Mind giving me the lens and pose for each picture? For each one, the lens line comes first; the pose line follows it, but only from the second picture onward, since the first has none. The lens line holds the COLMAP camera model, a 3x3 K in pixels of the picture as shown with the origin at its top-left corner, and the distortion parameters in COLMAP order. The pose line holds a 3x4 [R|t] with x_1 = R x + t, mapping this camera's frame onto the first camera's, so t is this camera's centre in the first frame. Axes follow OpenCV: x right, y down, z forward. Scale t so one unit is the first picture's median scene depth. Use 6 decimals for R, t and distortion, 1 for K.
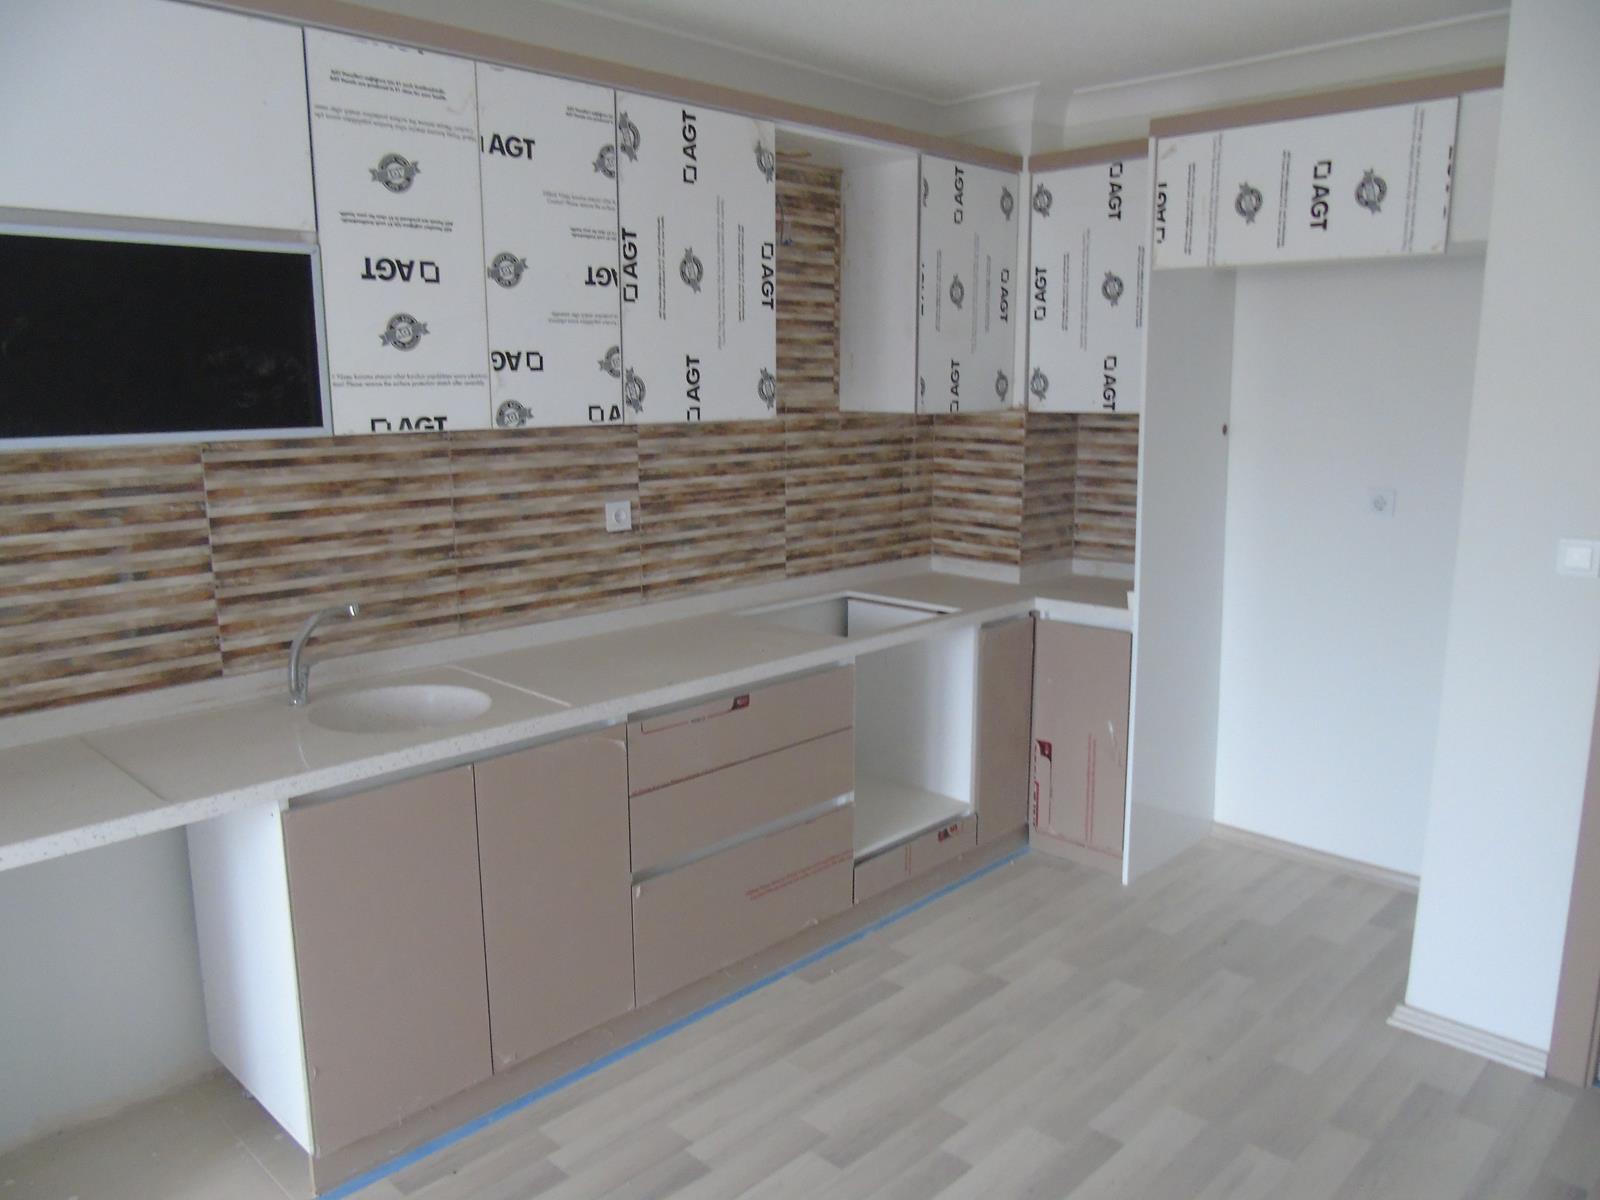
lens RADIAL K [[1179.6, 0, 792.7], [0, 1179.6, 600.5], [0, 0, 1]] dist [-0.060200, 0.047413]
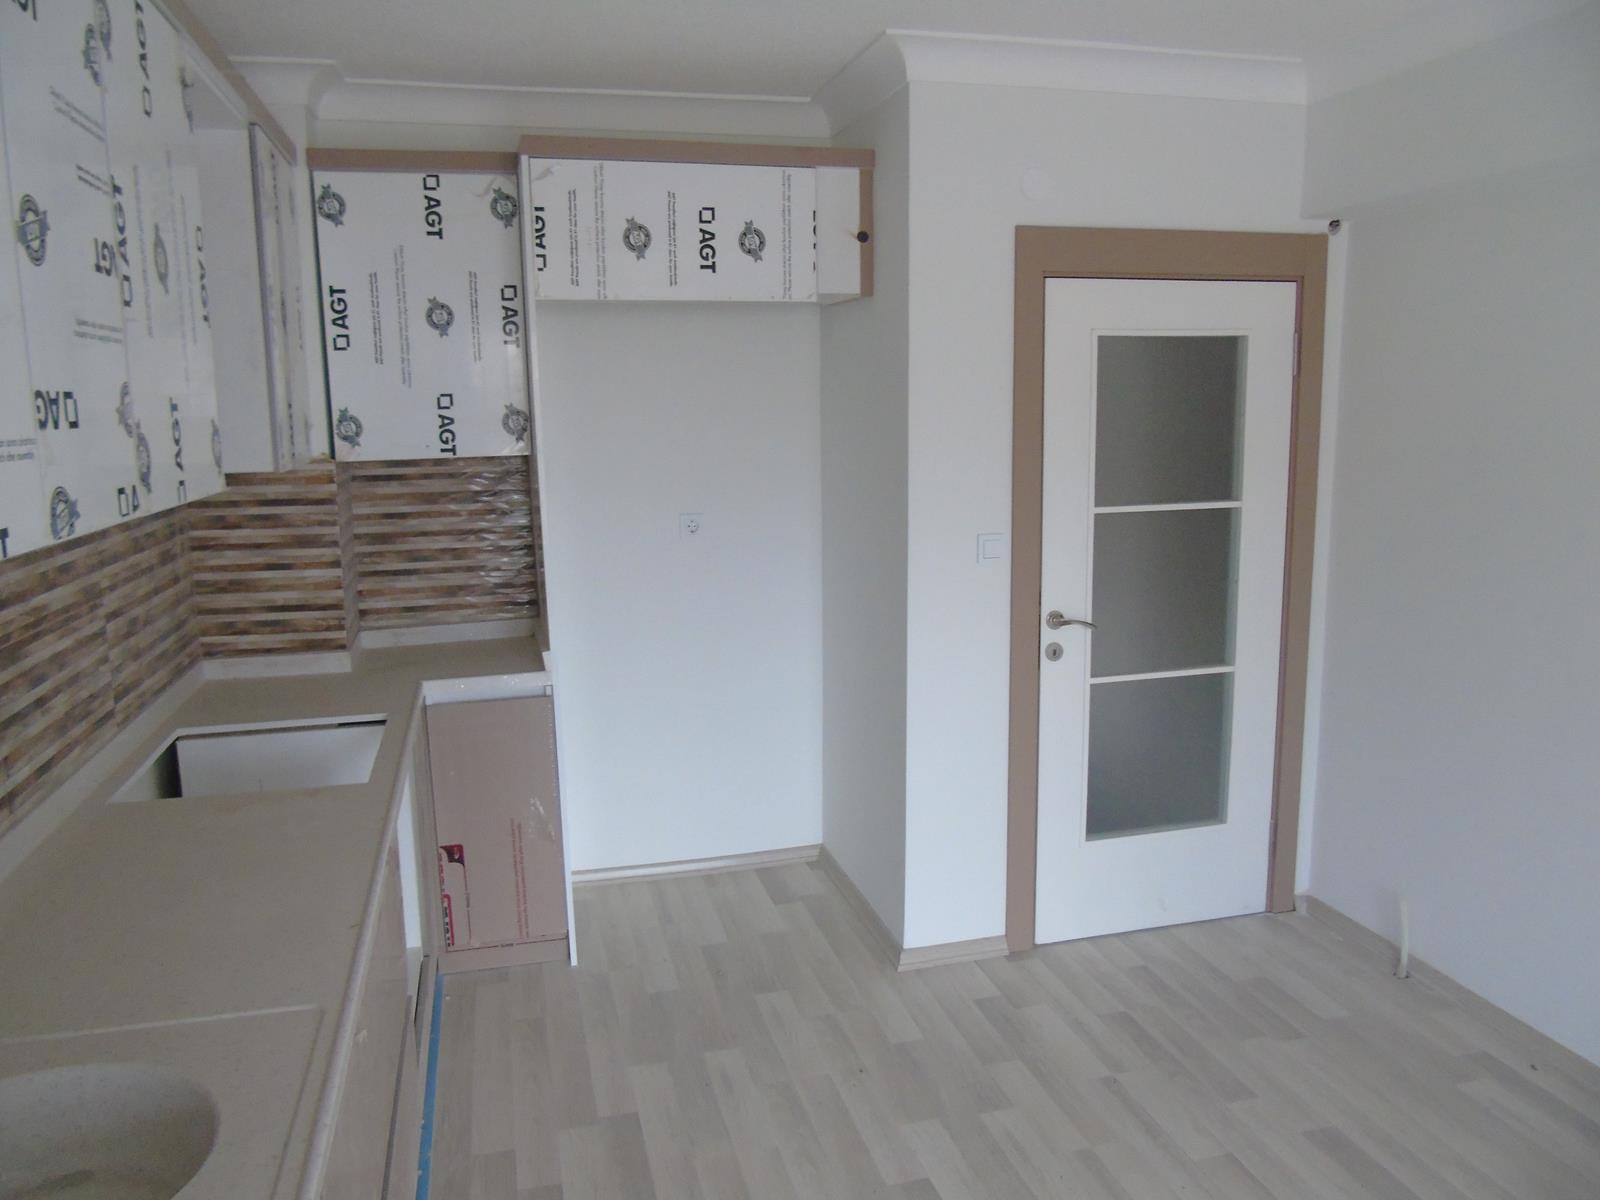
lens RADIAL K [[1181.0, 0, 795.8], [0, 1181.0, 600.5], [0, 0, 1]] dist [-0.066343, 0.055794]
pose [[0.516095, -0.148634, 0.843537, -0.464116], [0.171044, 0.982877, 0.068537, -0.093328], [-0.839279, 0.108910, 0.532680, 0.429264]]
